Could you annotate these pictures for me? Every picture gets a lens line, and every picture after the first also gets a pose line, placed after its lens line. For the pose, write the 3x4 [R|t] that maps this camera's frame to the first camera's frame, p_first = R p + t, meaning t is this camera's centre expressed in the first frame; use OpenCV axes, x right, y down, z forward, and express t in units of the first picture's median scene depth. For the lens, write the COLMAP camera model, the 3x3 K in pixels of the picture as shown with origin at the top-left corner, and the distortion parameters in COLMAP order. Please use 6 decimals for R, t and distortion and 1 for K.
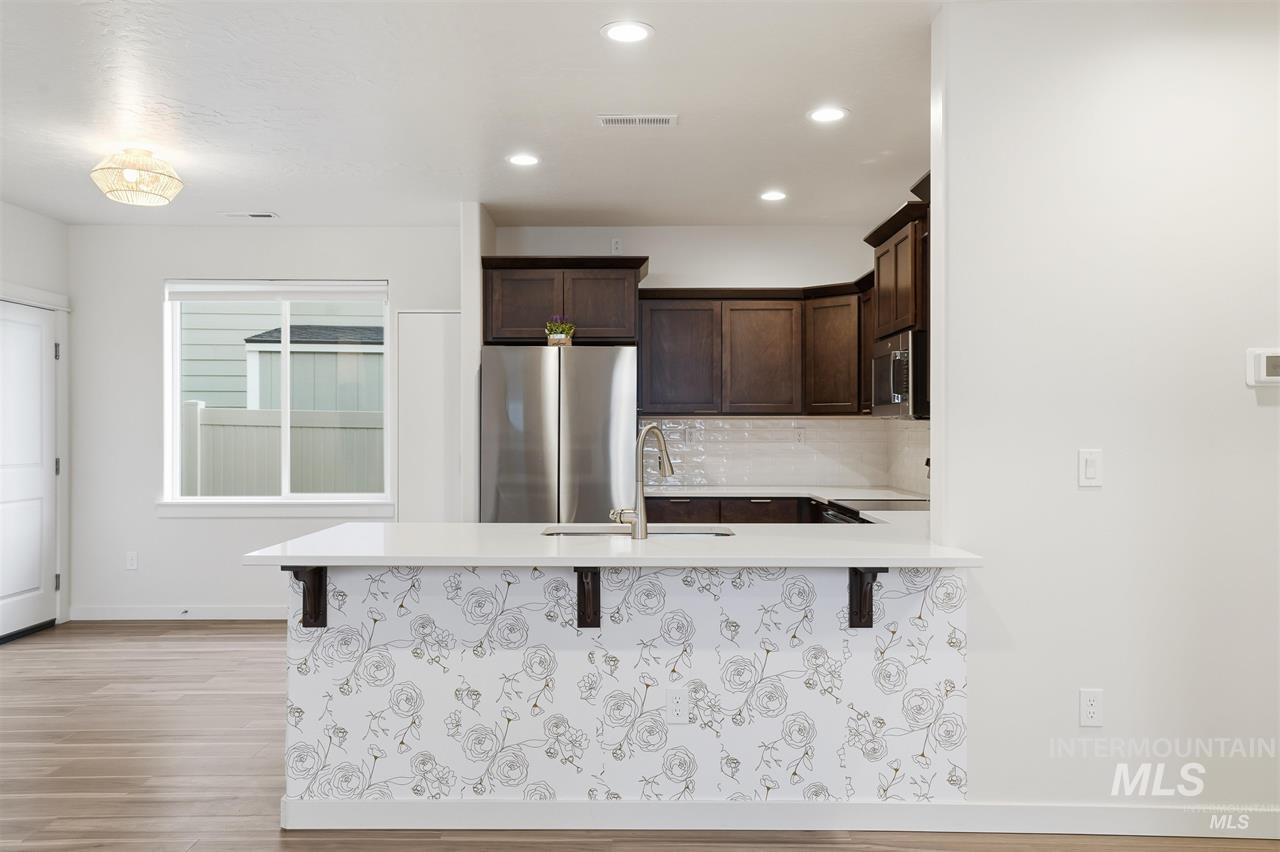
lens RADIAL K [[1015.3, 0, 640.0], [0, 1015.3, 426.0], [0, 0, 1]] dist [0.003176, 0.002144]
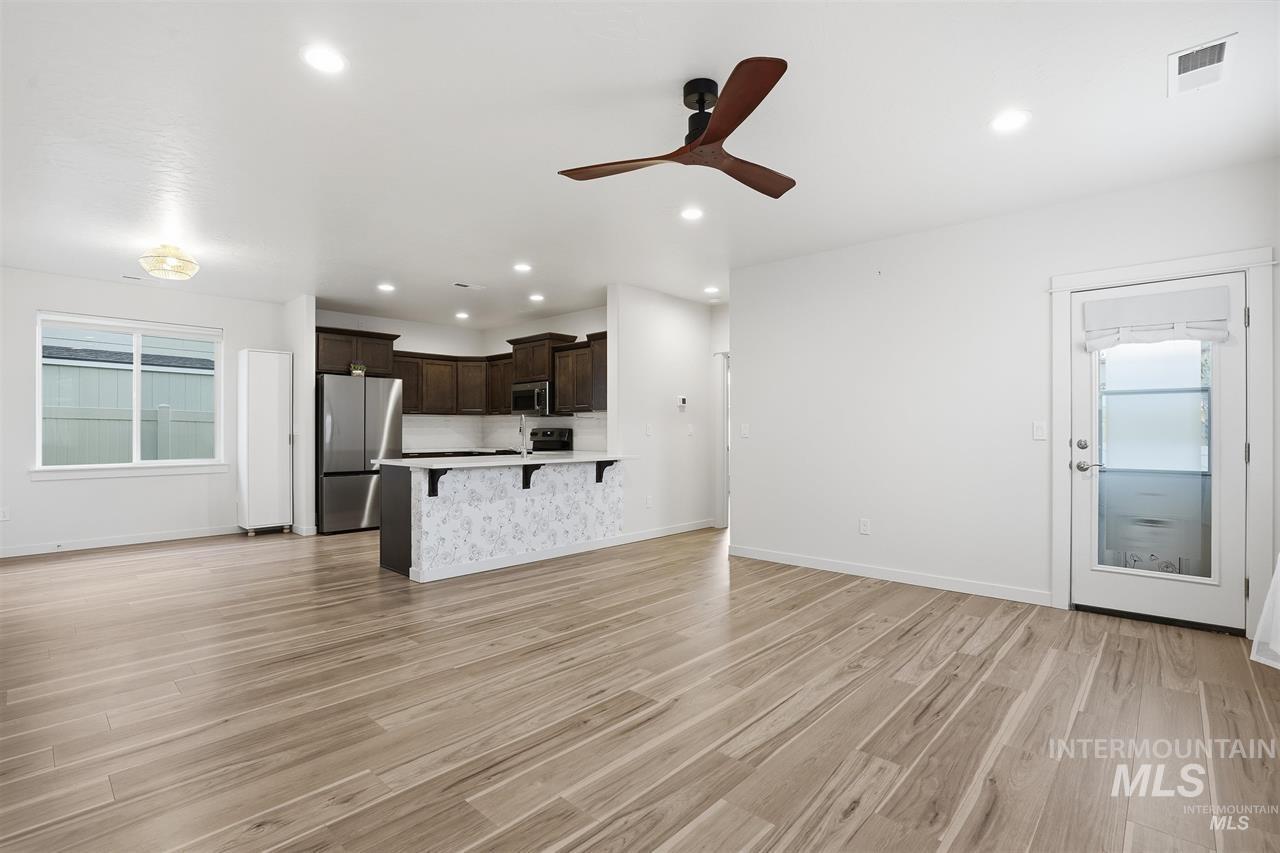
lens RADIAL K [[604.4, 0, 635.1], [0, 604.4, 432.1], [0, 0, 1]] dist [-0.063766, 0.028653]
pose [[0.681000, -0.004450, 0.732270, -1.023819], [-0.000232, 0.999980, 0.006293, 0.036904], [-0.732283, -0.004455, 0.680986, -0.302324]]
